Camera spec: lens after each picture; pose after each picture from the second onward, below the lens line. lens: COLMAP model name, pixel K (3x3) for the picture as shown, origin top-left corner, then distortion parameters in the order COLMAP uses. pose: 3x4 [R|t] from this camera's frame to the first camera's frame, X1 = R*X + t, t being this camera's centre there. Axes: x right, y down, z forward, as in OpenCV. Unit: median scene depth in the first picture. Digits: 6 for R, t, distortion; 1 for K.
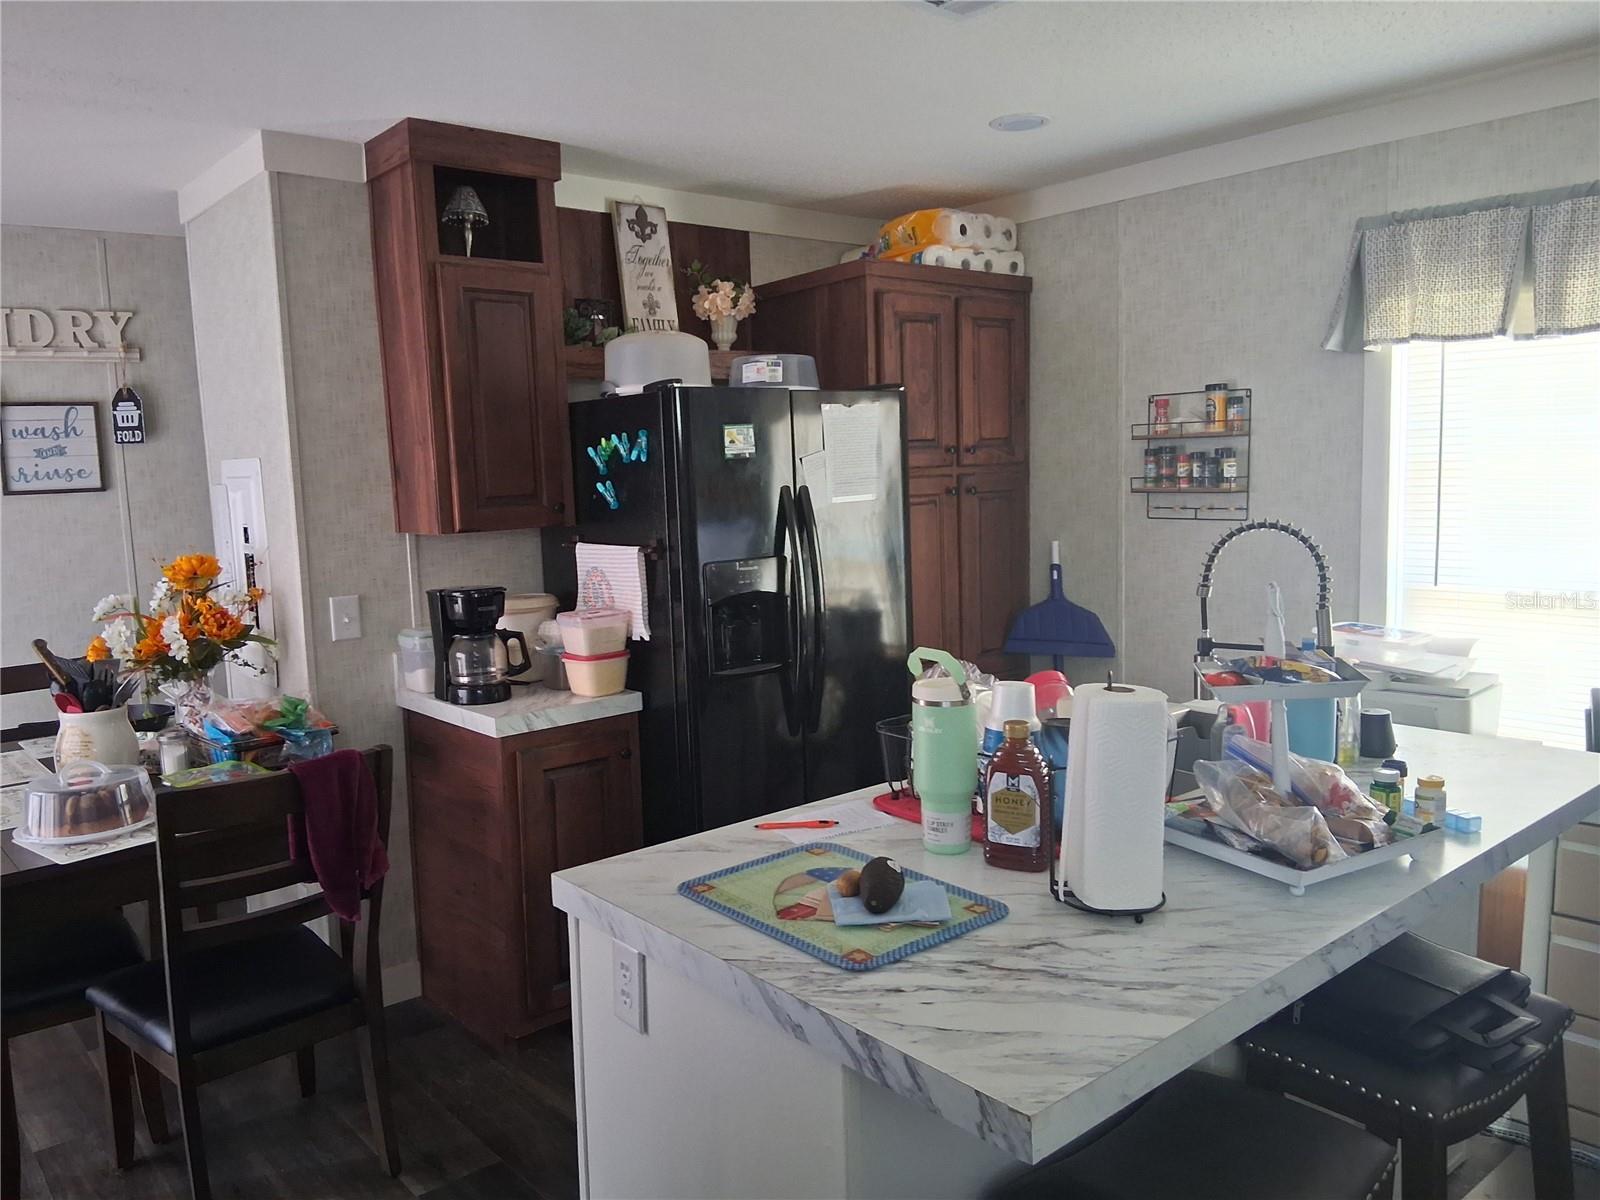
lens RADIAL K [[1186.6, 0, 800.0], [0, 1186.6, 600.0], [0, 0, 1]] dist [0.089656, -0.170826]
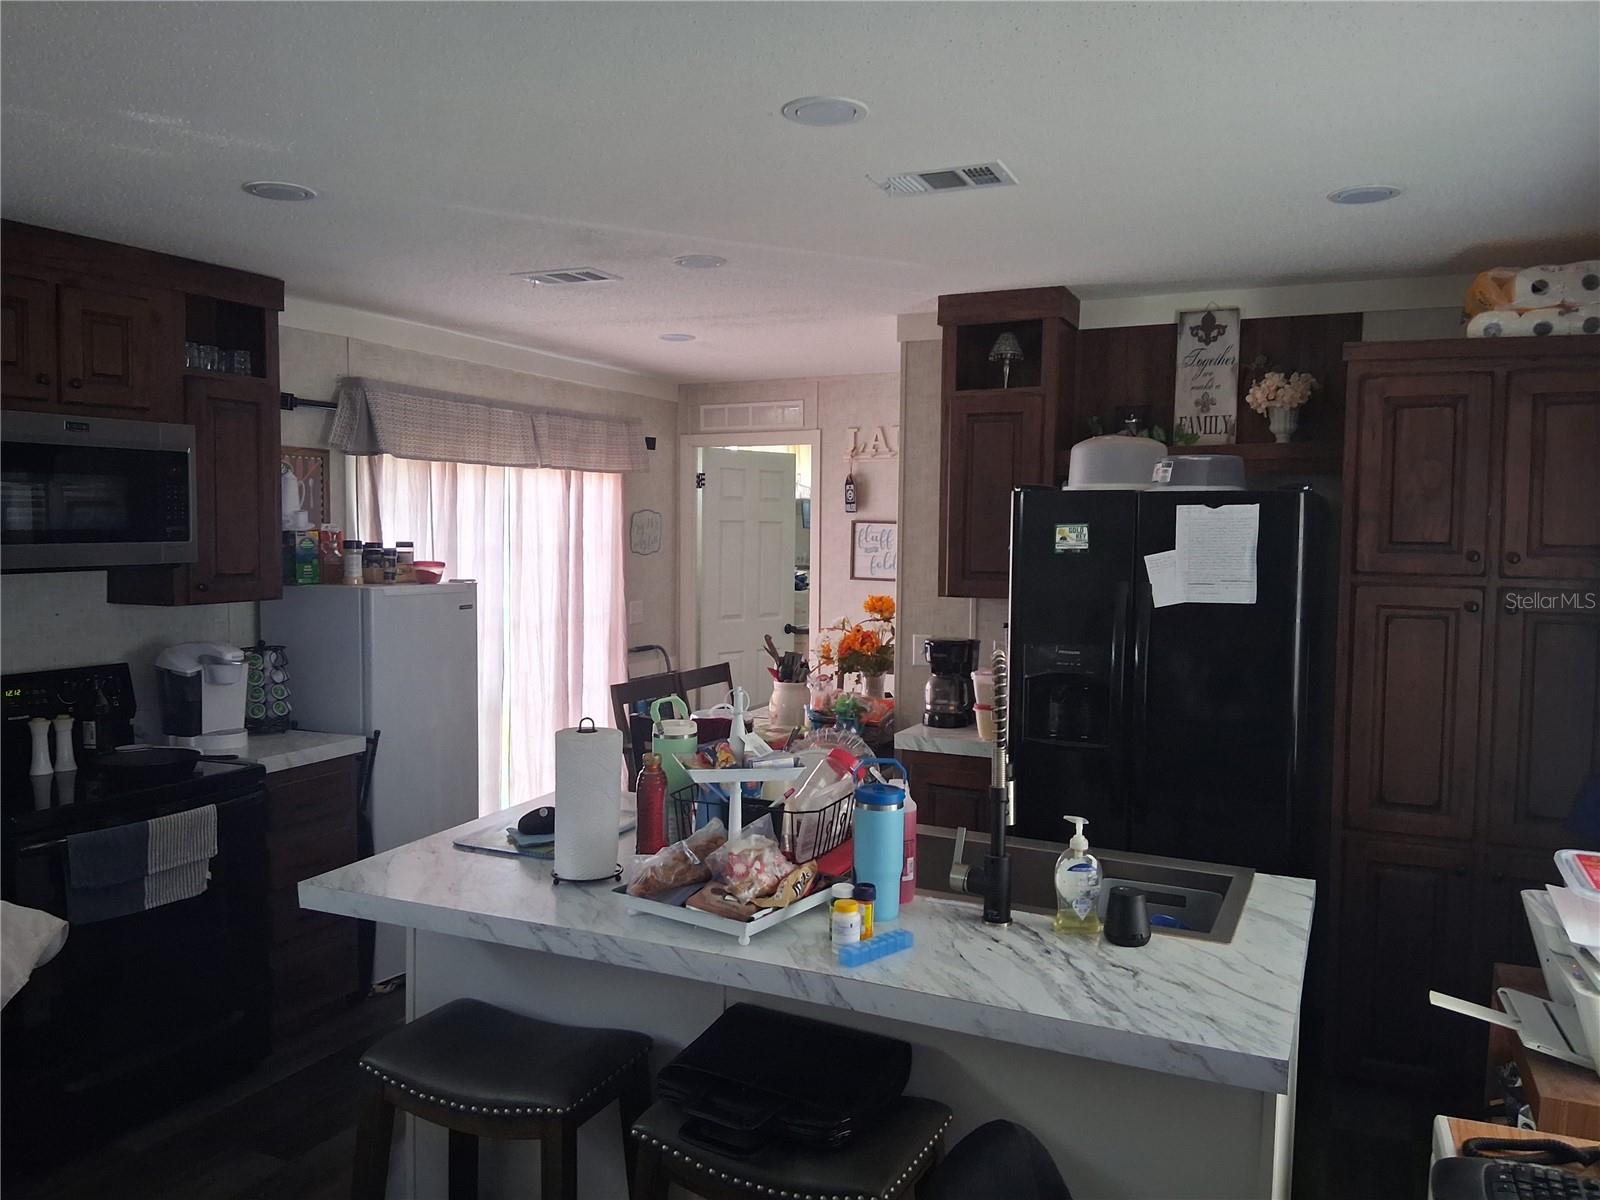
lens RADIAL K [[1217.7, 0, 804.4], [0, 1217.7, 591.4], [0, 0, 1]] dist [0.098089, -0.149595]
pose [[0.412785, 0.093788, -0.905987, 0.738937], [-0.127779, 0.990811, 0.044351, -0.084133], [0.901821, 0.097458, 0.420976, 0.234528]]
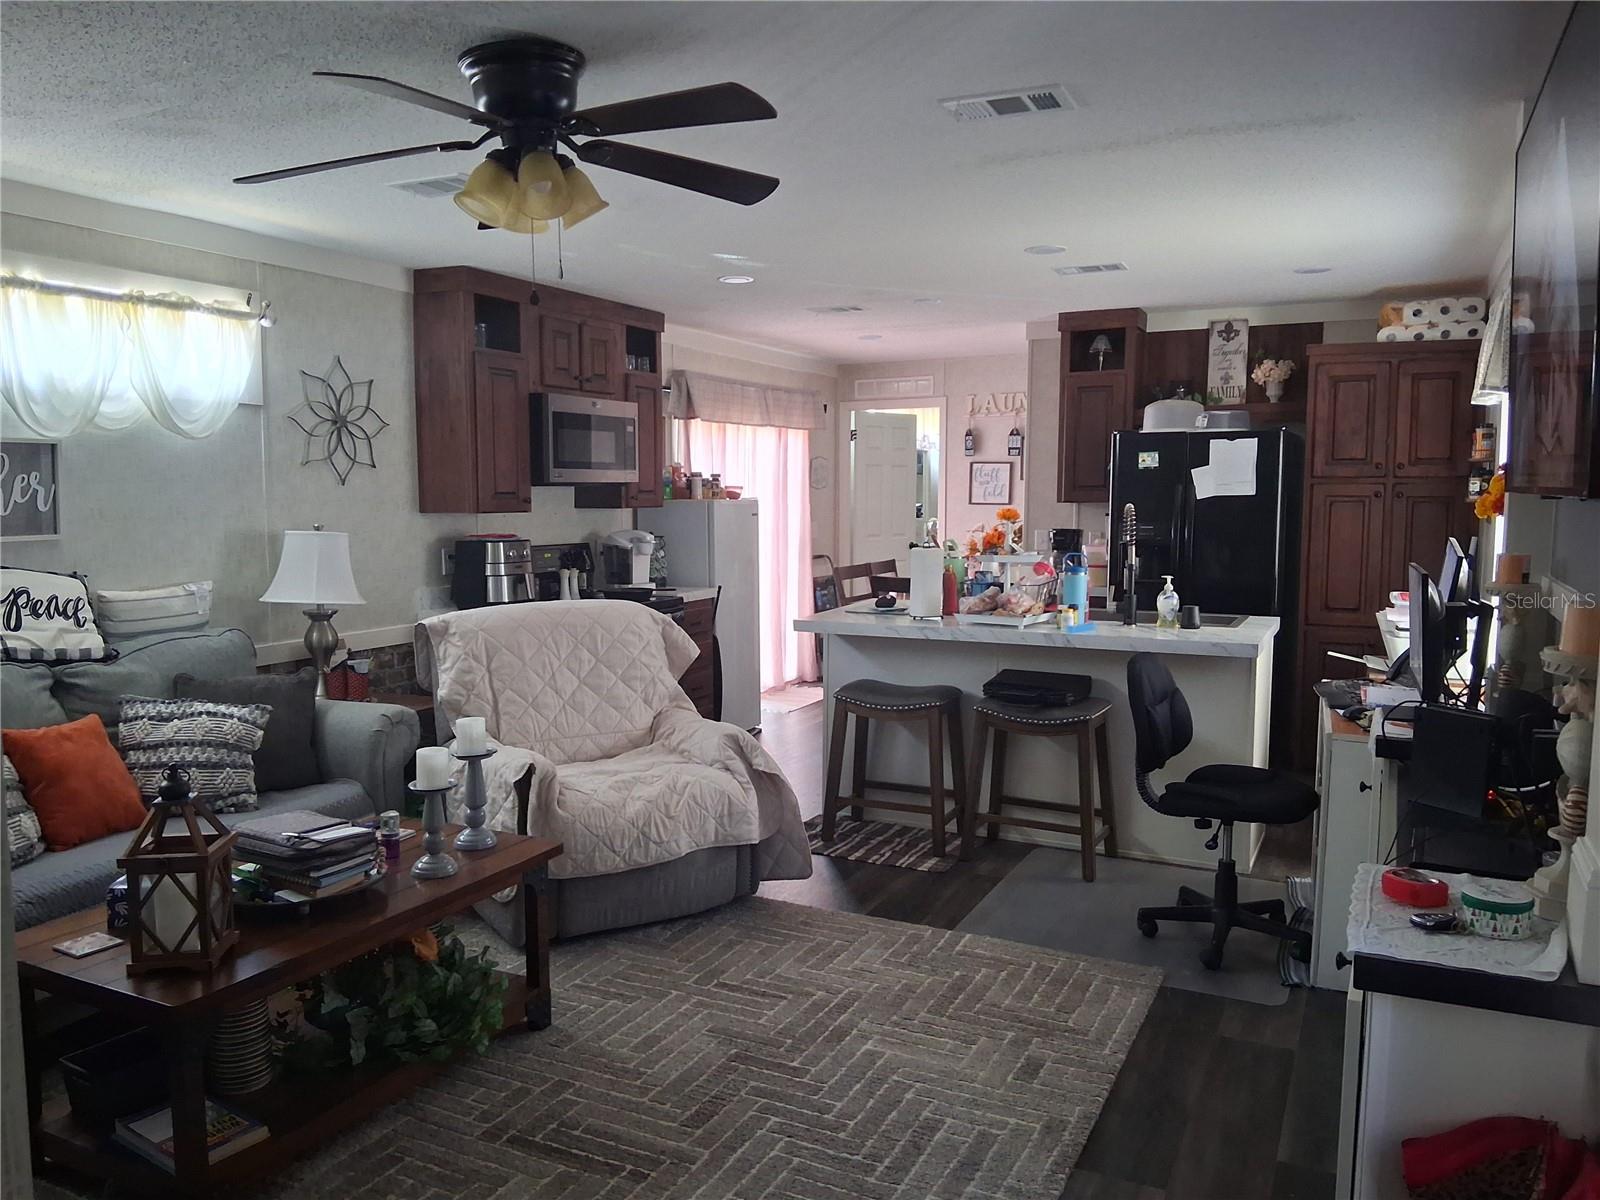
lens RADIAL K [[1186.6, 0, 800.0], [0, 1186.6, 600.0], [0, 0, 1]] dist [0.089656, -0.170826]
pose [[0.391455, 0.127015, -0.911389, 1.253490], [-0.116398, 0.989307, 0.087879, -0.011391], [0.912806, 0.071683, 0.402053, -0.232931]]
